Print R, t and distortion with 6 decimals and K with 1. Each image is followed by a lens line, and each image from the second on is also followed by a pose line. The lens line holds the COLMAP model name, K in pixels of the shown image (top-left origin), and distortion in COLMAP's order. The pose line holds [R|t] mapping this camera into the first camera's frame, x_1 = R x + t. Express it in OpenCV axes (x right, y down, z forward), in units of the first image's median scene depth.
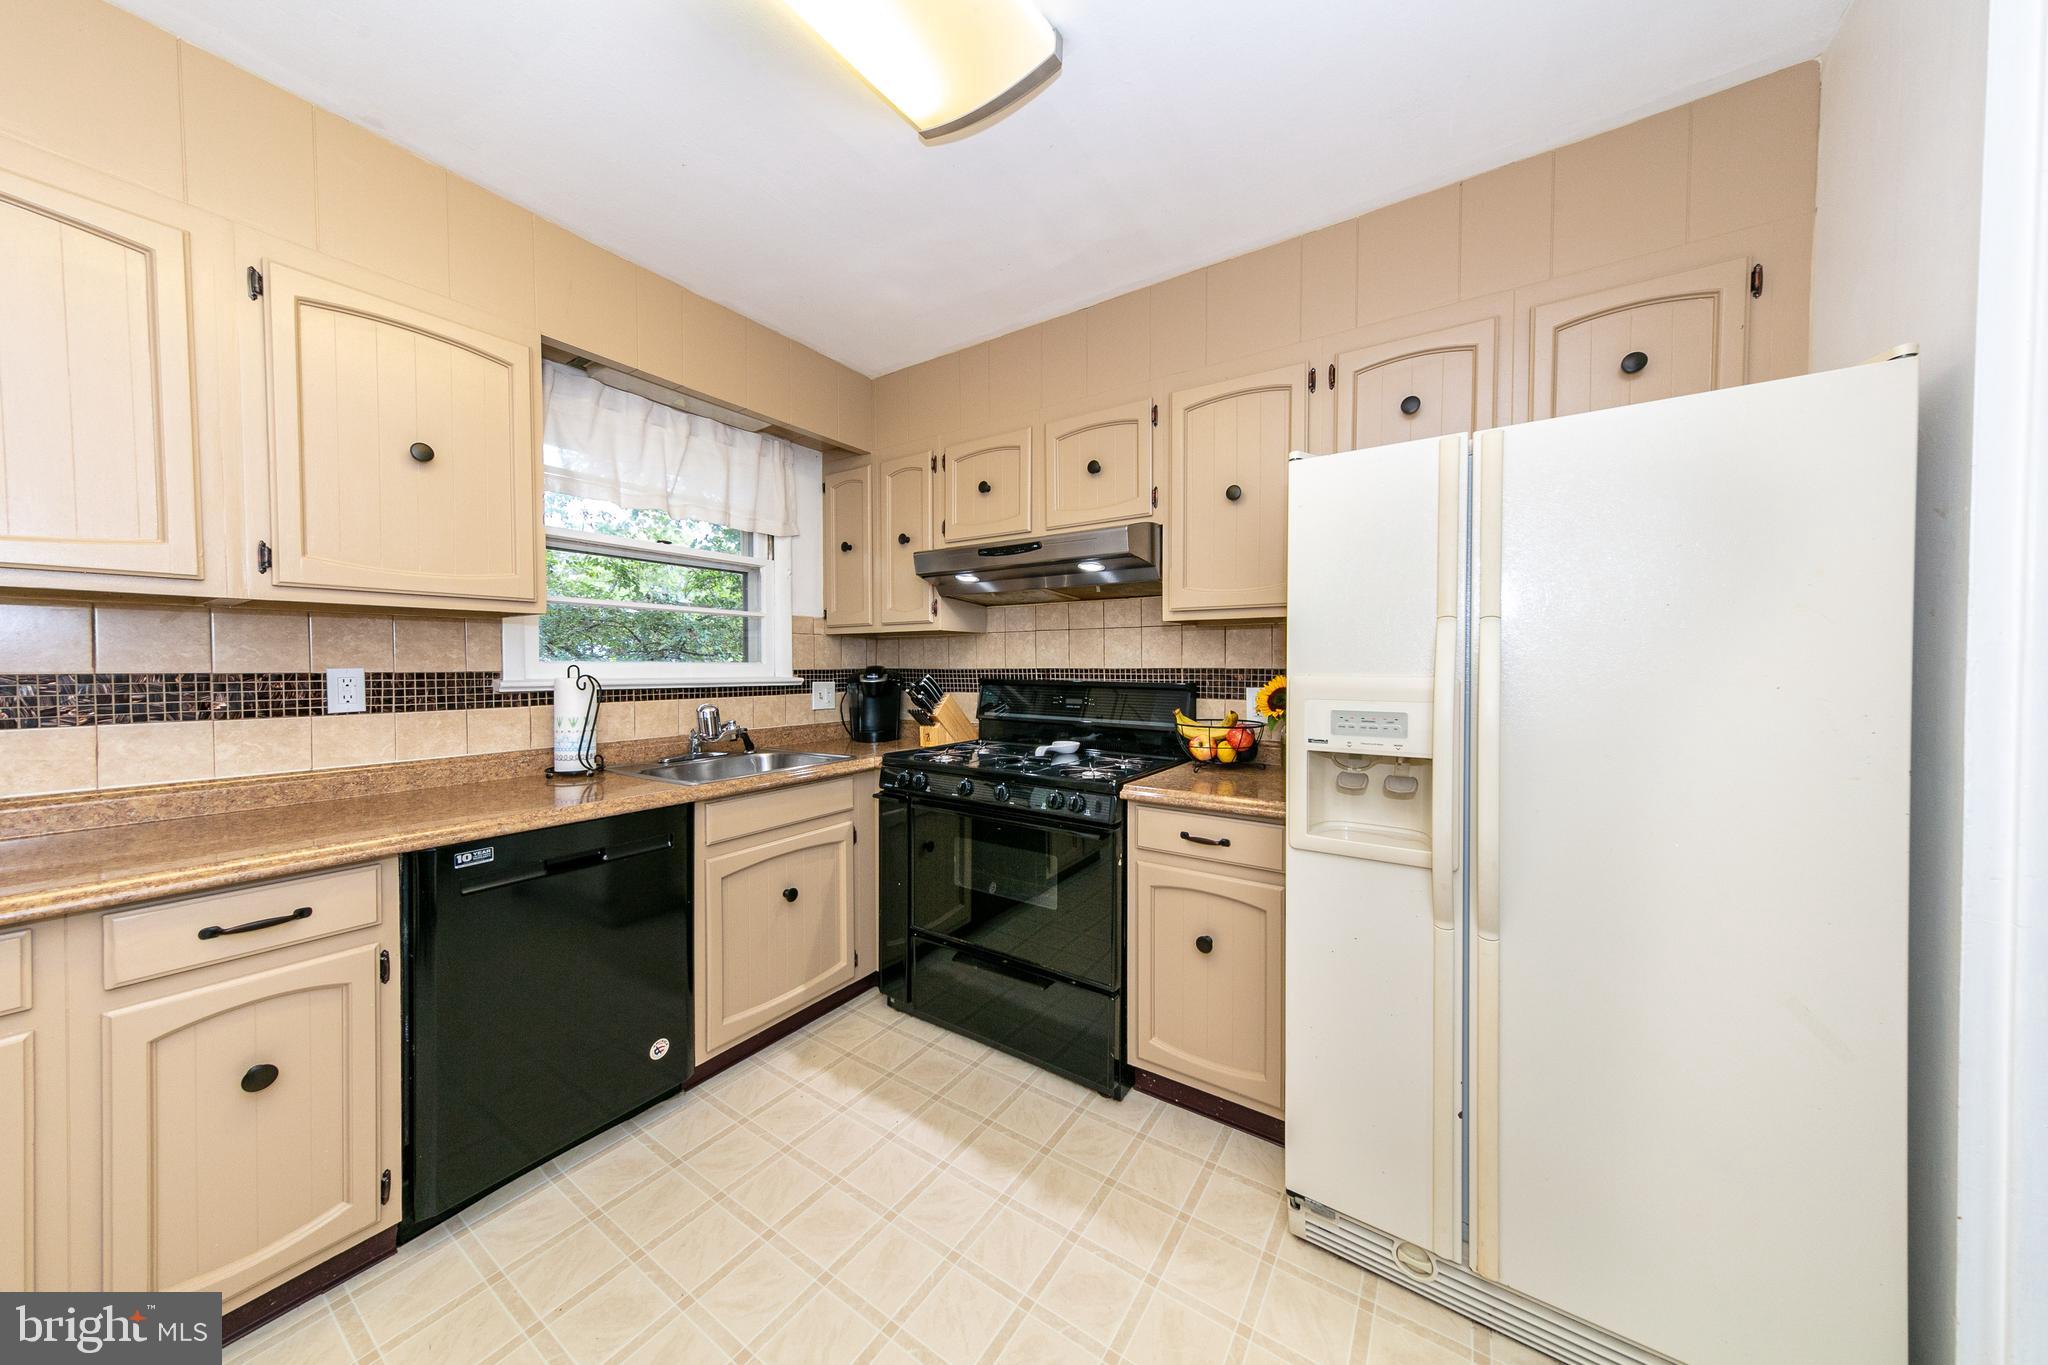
lens RADIAL K [[668.8, 0, 1022.2], [0, 668.8, 674.4], [0, 0, 1]] dist [0.007903, -0.000084]
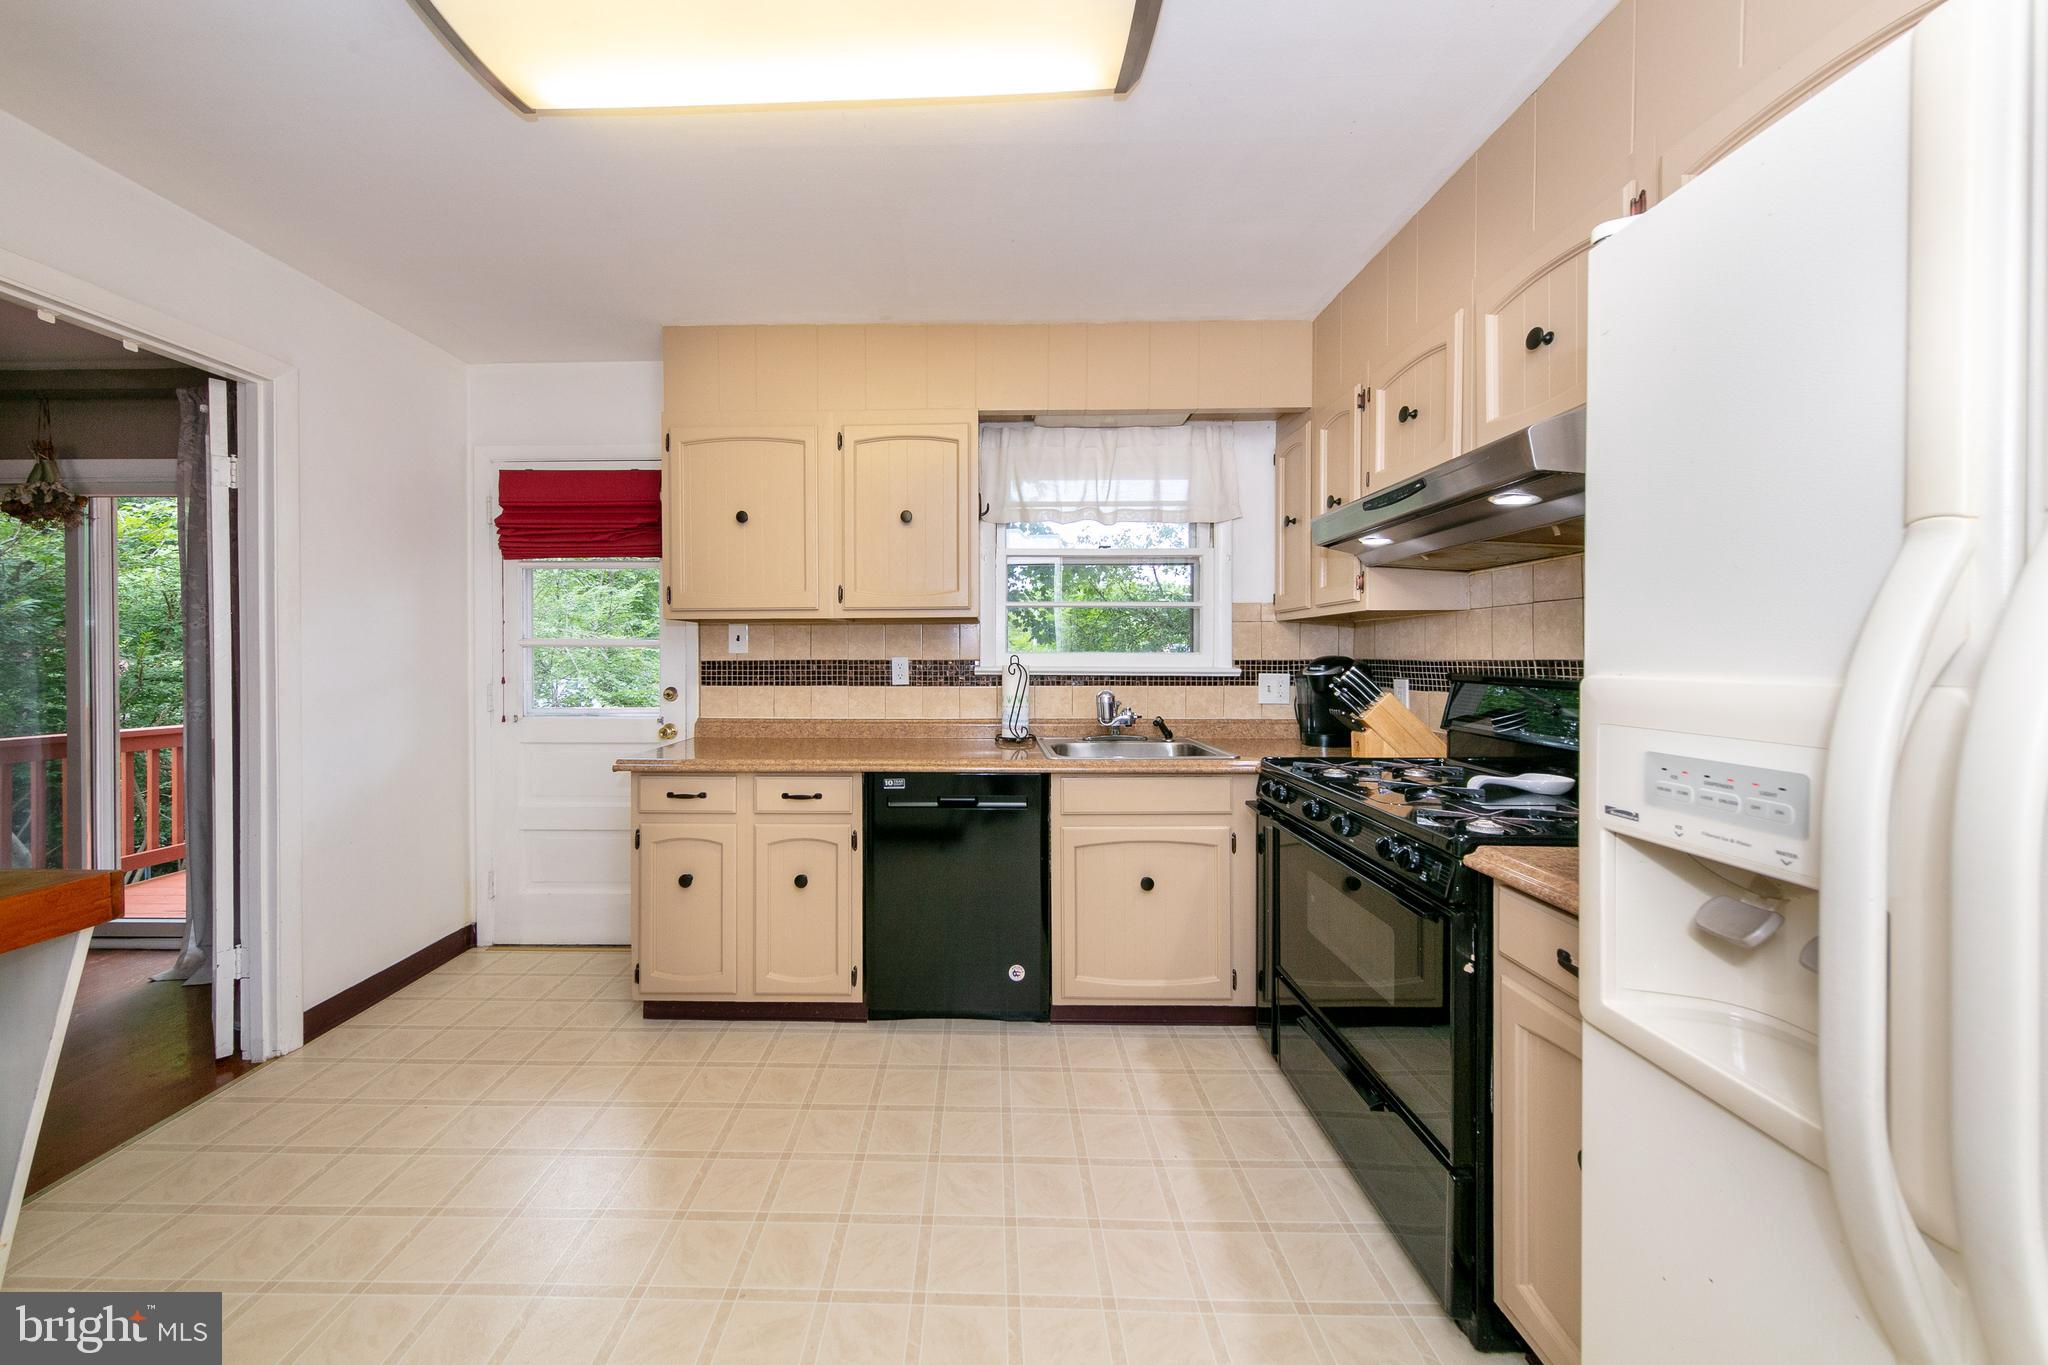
lens RADIAL K [[711.3, 0, 1007.8], [0, 711.3, 658.5], [0, 0, 1]] dist [-0.002362, -0.000194]
pose [[0.528146, 0.003047, -0.849148, 0.485944], [-0.011723, 0.999924, -0.003704, -0.002430], [0.849072, 0.011911, 0.528142, 0.277422]]
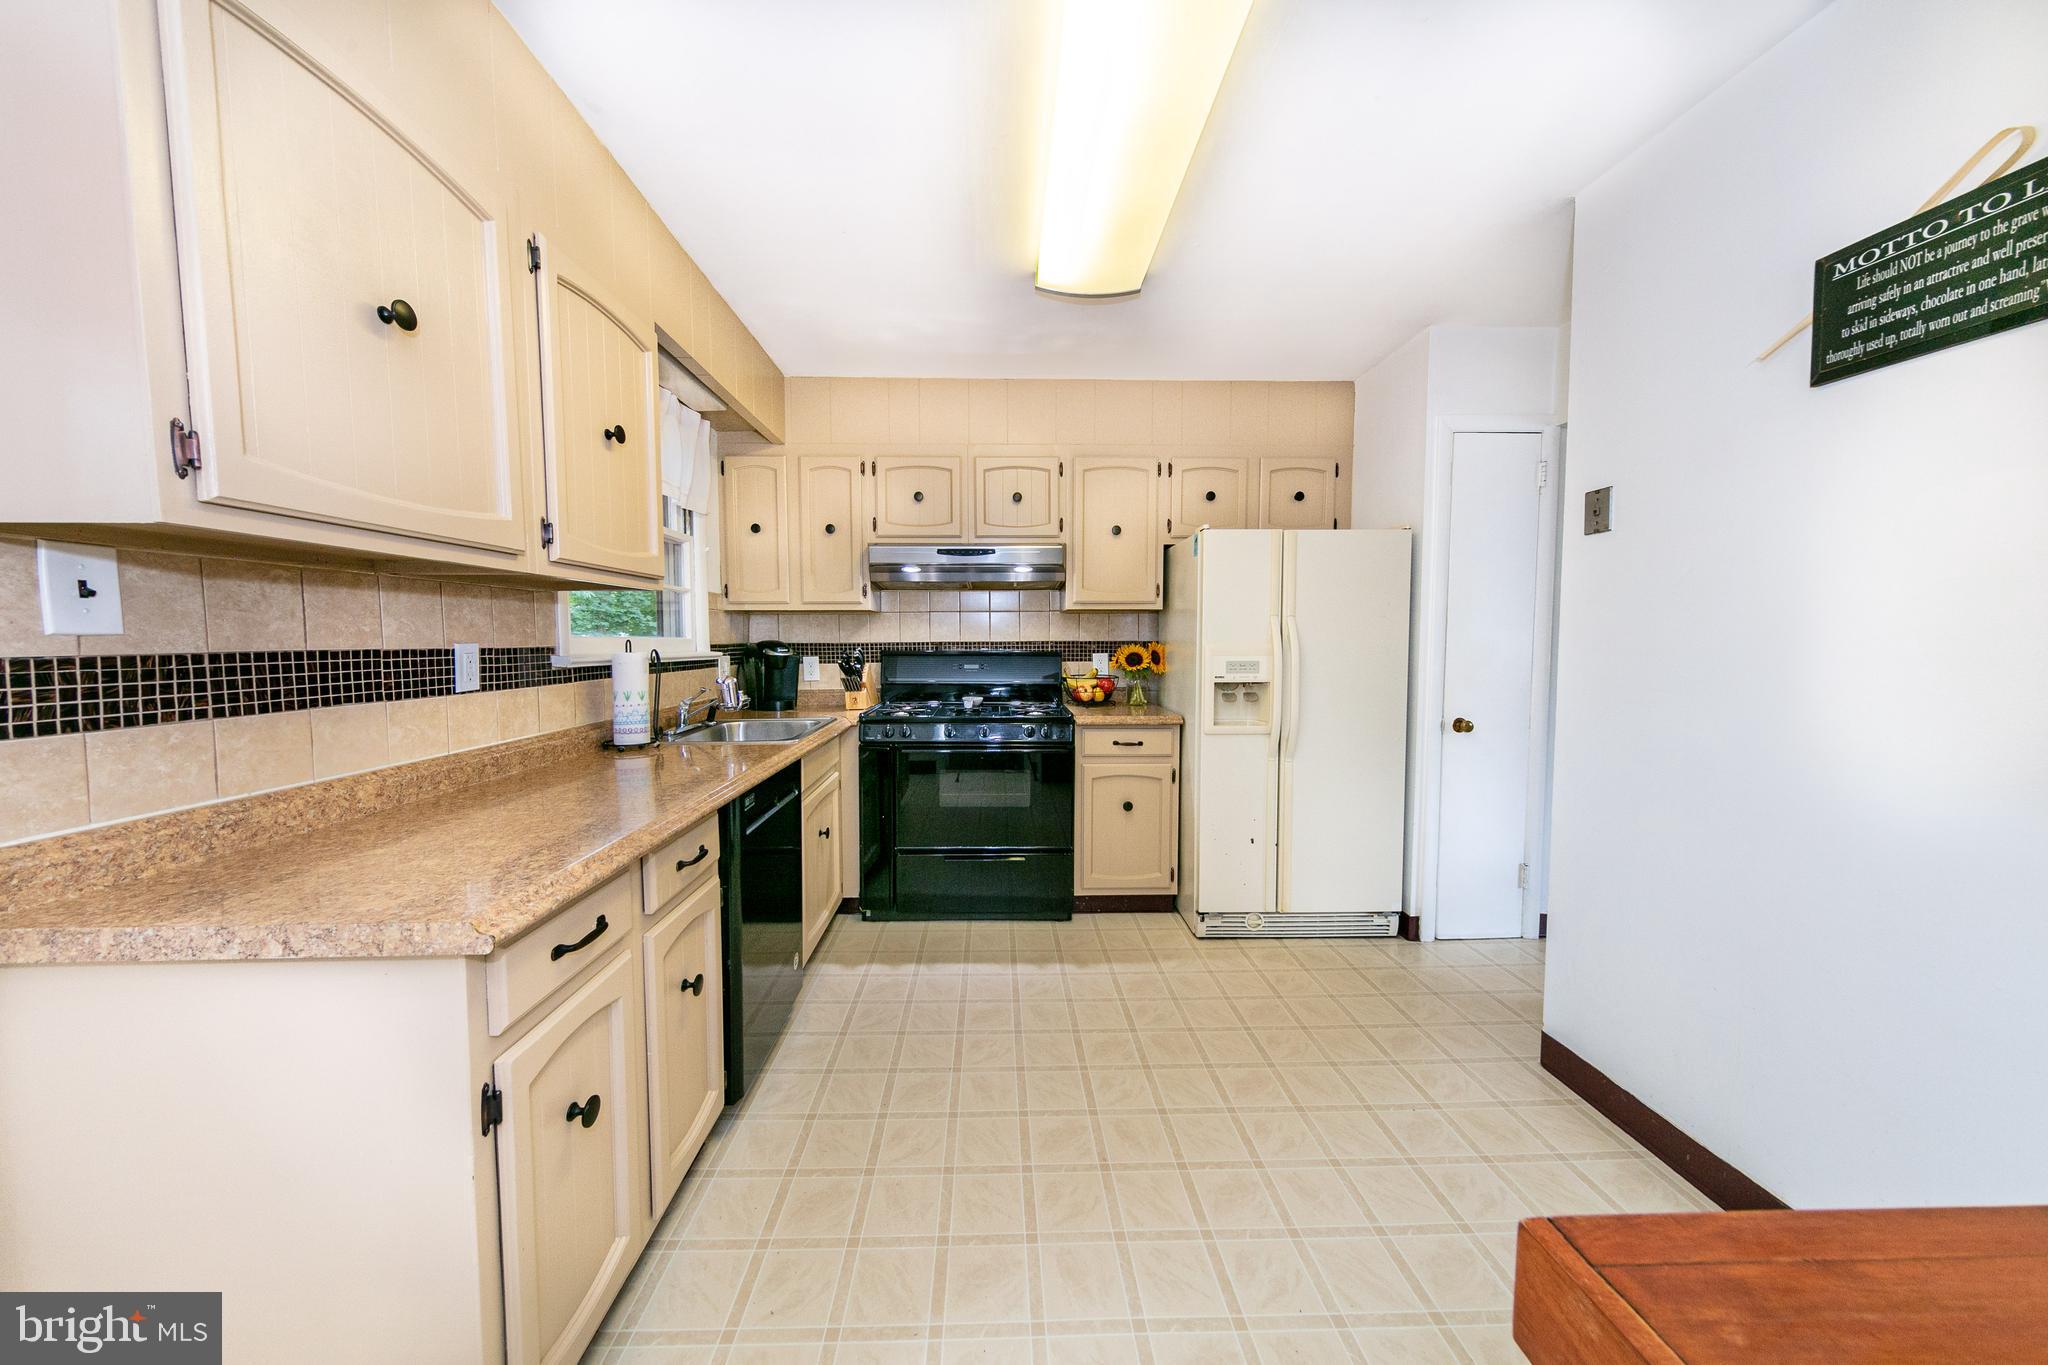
lens RADIAL K [[668.8, 0, 1023.5], [0, 668.8, 672.9], [0, 0, 1]] dist [0.007903, -0.000084]
pose [[0.812269, -0.031498, 0.582432, -0.782326], [0.011215, 0.999200, 0.038396, 0.003899], [-0.583175, -0.024655, 0.811972, -0.168157]]
